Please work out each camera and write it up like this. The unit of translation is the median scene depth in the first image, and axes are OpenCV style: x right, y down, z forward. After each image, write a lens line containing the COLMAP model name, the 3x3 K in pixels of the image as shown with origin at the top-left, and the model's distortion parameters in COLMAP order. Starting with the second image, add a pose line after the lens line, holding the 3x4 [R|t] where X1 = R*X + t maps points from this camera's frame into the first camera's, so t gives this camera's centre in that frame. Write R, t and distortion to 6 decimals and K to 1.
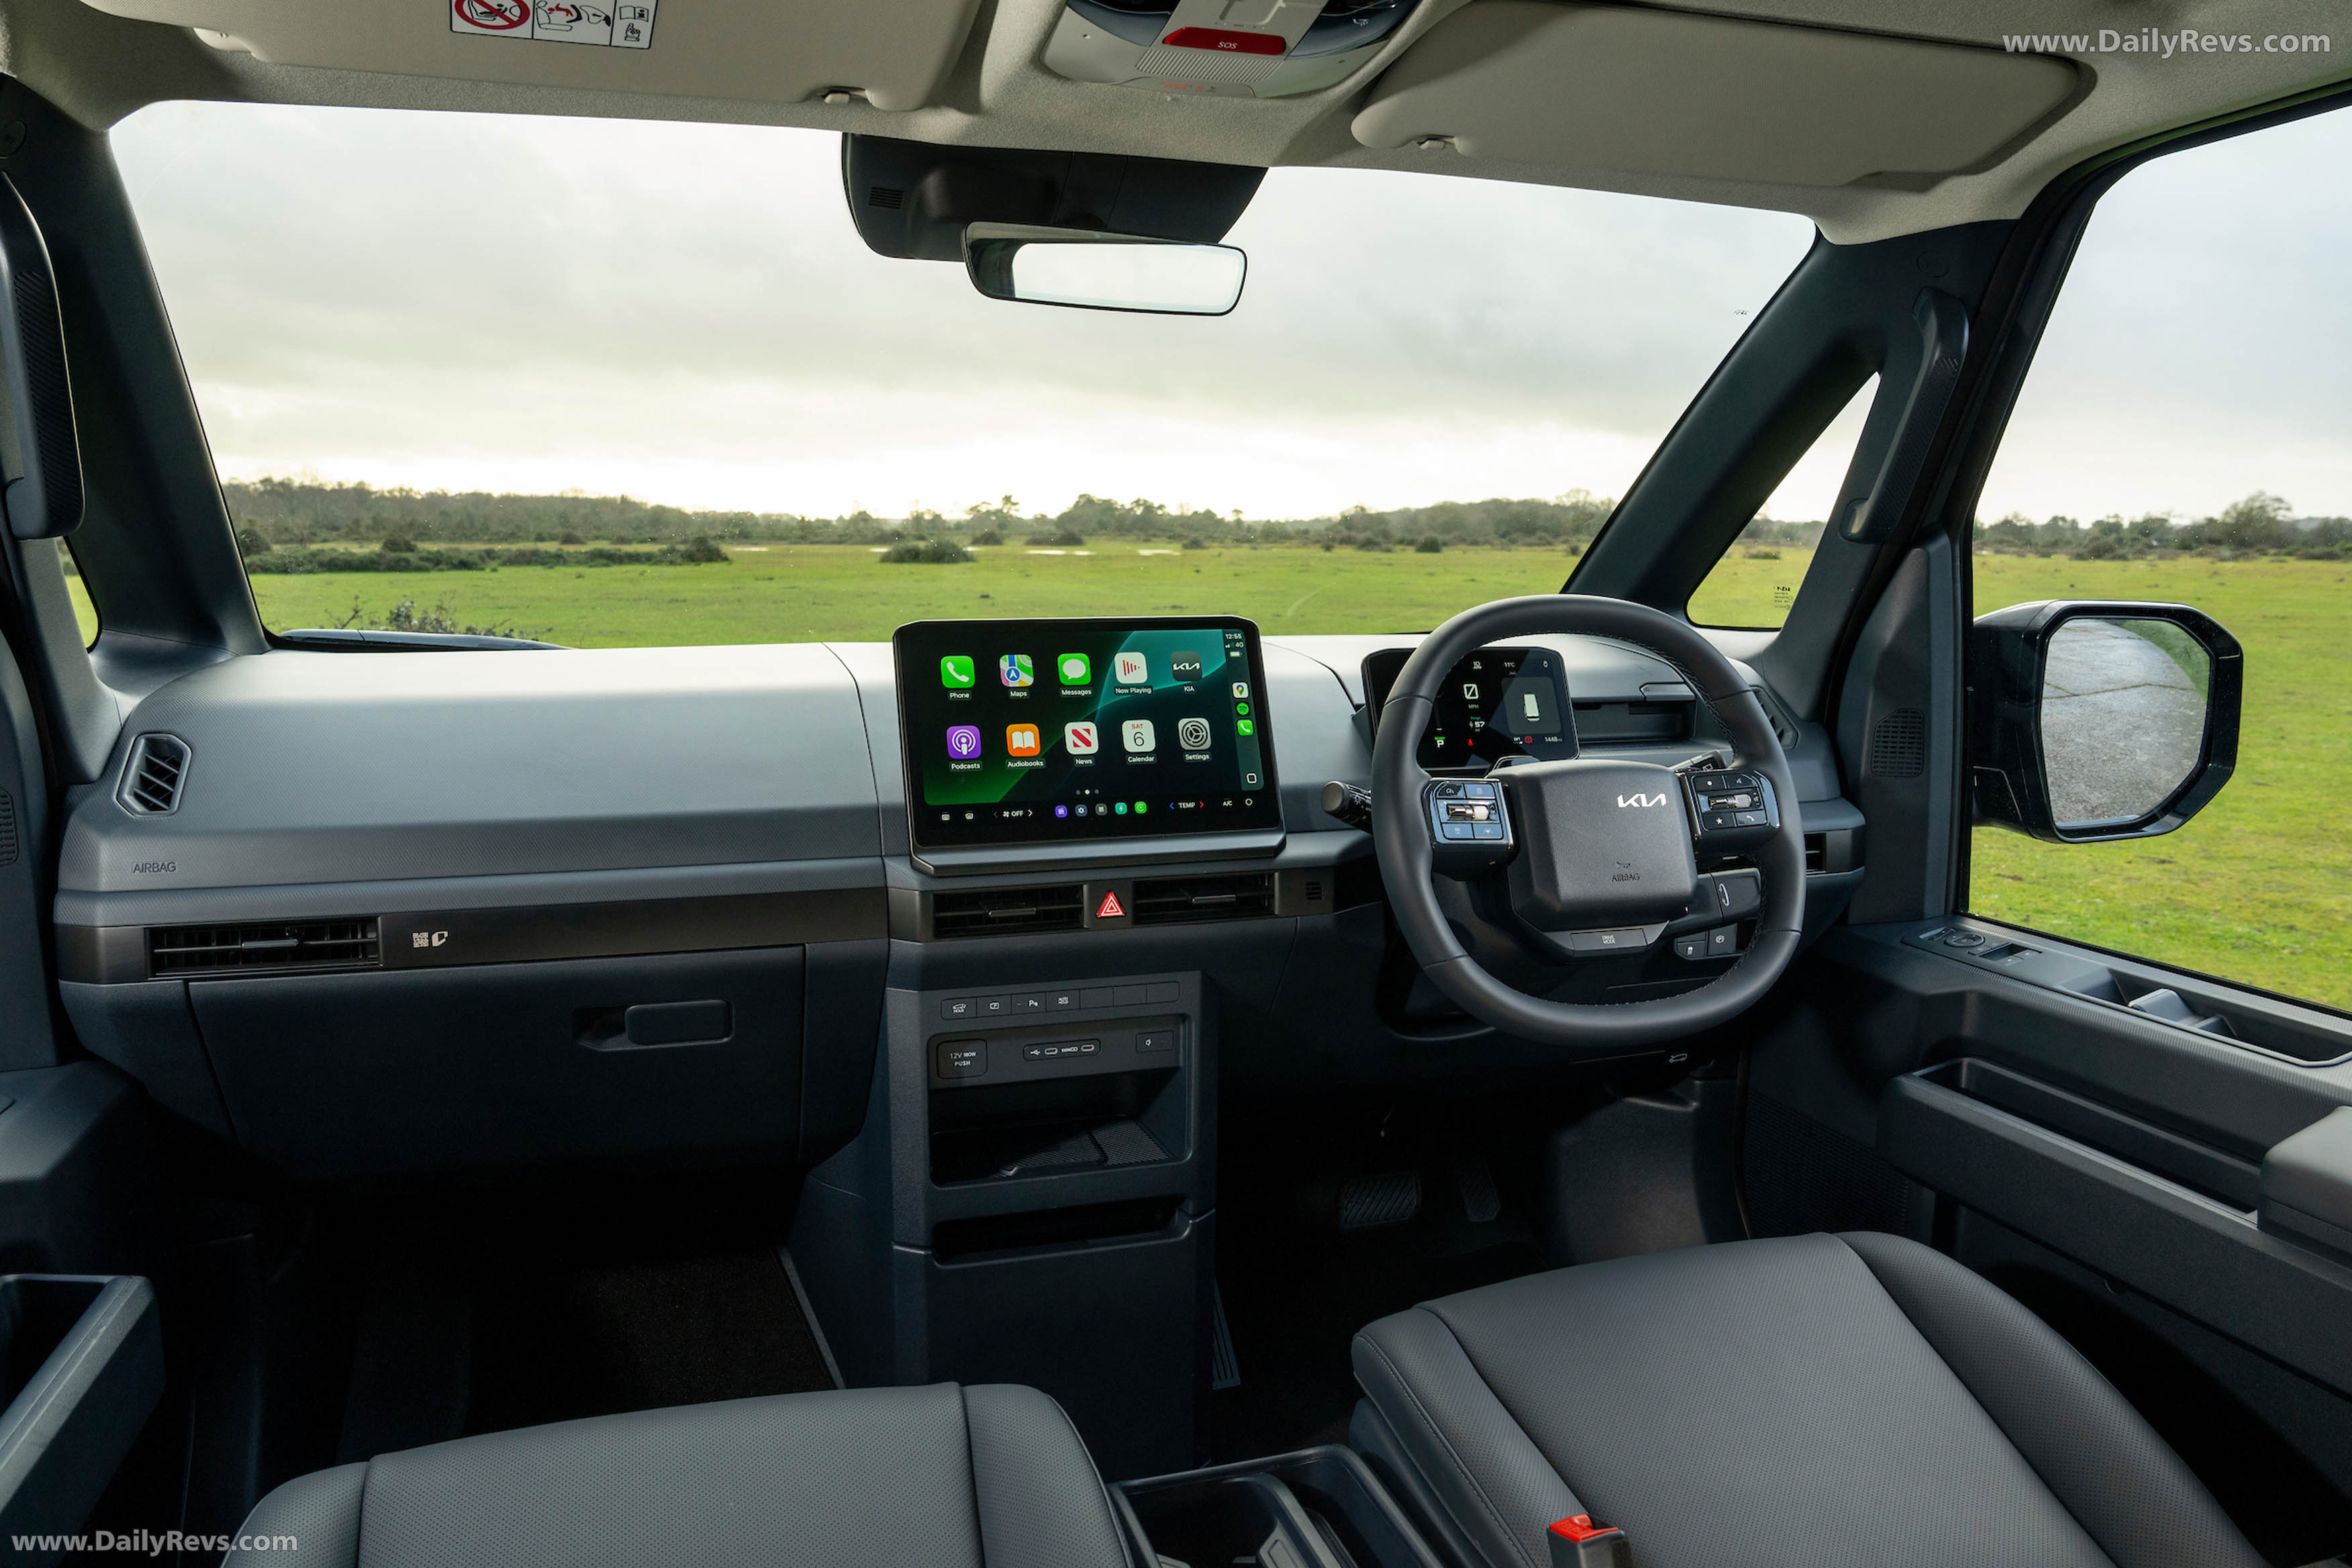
lens RADIAL K [[1605.2, 0, 1195.0], [0, 1605.2, 777.5], [0, 0, 1]] dist [-0.065073, 0.024960]
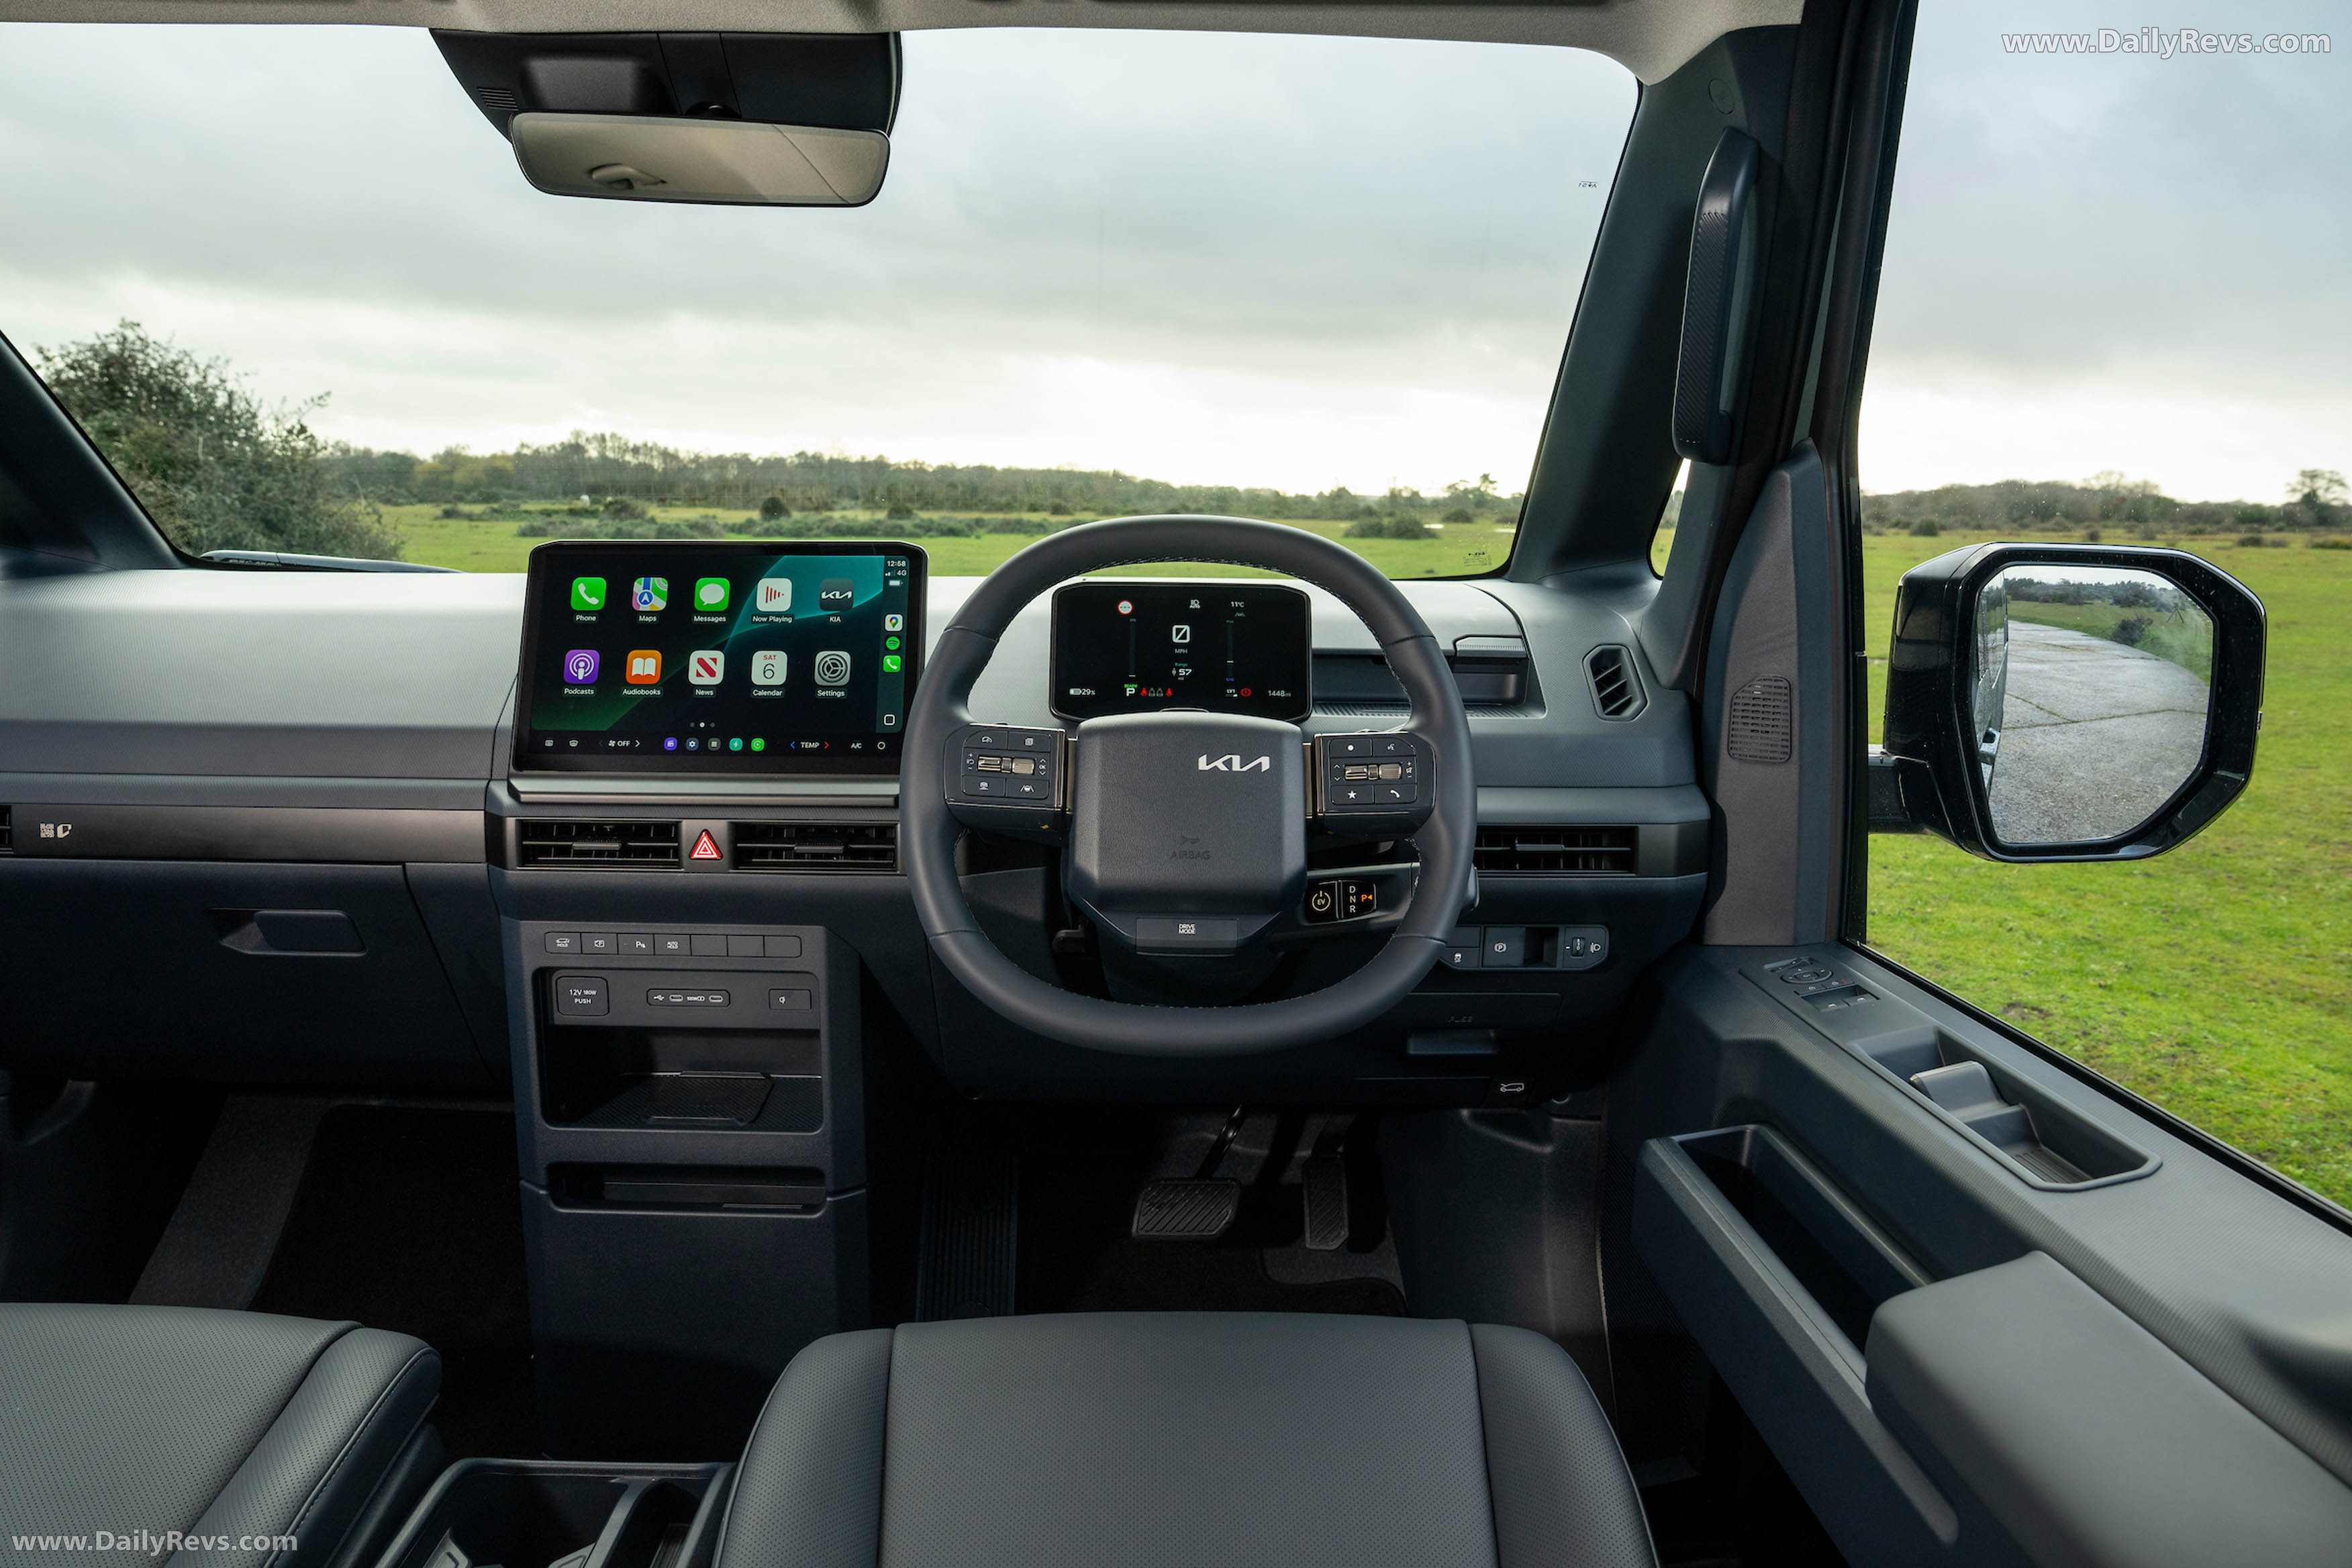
lens RADIAL K [[1605.2, 0, 1190.6], [0, 1605.2, 777.0], [0, 0, 1]] dist [-0.065073, 0.024960]
pose [[0.957980, 0.055167, -0.281479, 0.457727], [-0.051210, 0.998459, 0.021399, 0.004777], [0.282226, -0.006085, 0.959329, 0.182441]]
